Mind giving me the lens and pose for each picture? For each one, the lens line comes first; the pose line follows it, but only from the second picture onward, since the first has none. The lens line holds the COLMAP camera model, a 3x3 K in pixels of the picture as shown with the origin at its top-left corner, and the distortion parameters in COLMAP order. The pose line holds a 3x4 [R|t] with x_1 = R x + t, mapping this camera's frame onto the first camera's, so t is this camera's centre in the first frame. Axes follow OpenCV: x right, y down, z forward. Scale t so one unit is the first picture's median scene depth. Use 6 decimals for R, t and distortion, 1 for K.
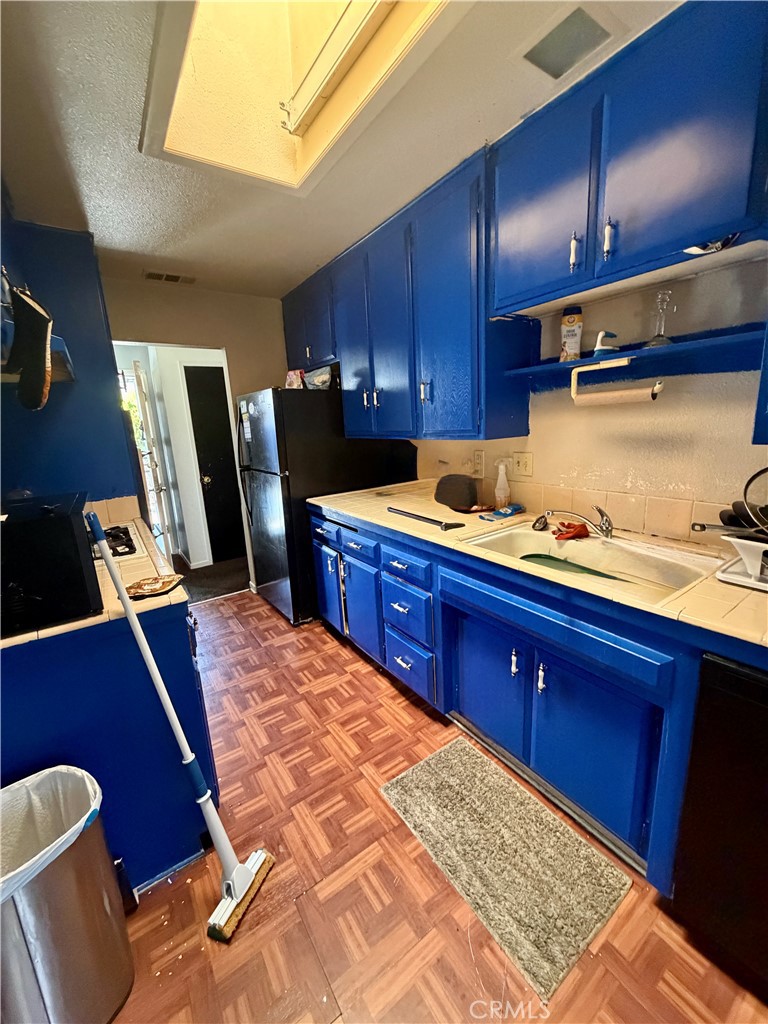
lens RADIAL K [[411.8, 0, 382.8], [0, 411.8, 508.8], [0, 0, 1]] dist [-0.003324, 0.001257]
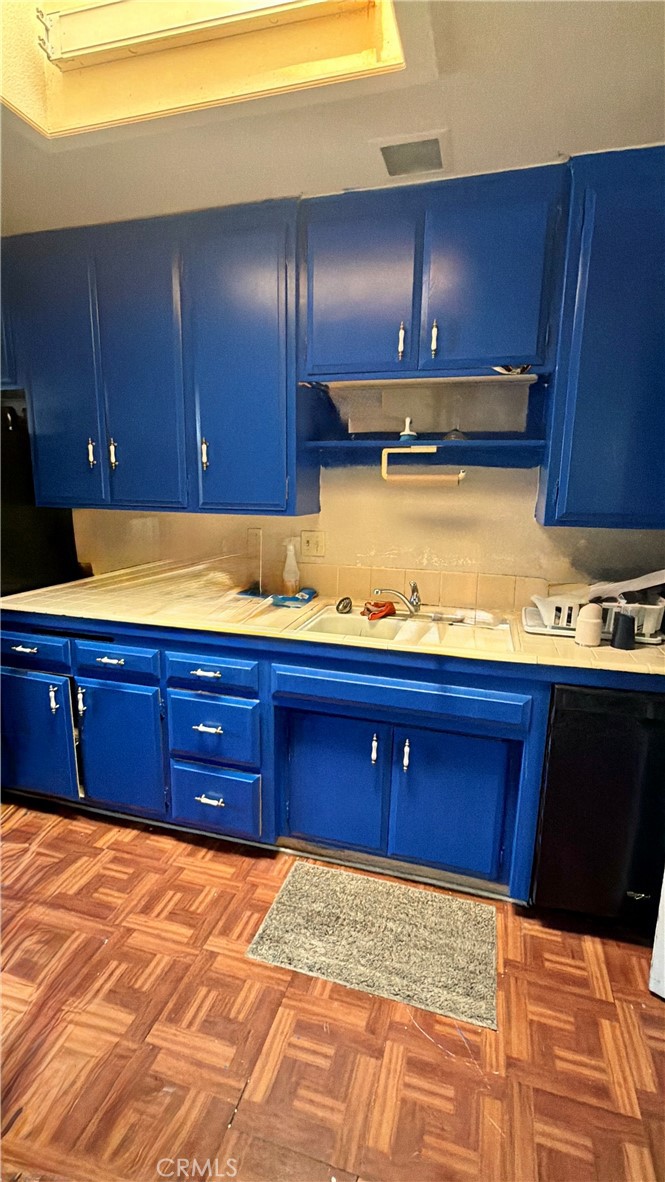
lens RADIAL K [[542.4, 0, 337.3], [0, 542.4, 589.4], [0, 0, 1]] dist [-0.001498, 0.000383]
pose [[0.773805, -0.056175, 0.630928, -0.469036], [0.076687, 0.997041, -0.005282, 0.003583], [-0.628764, 0.052471, 0.775824, 0.049401]]
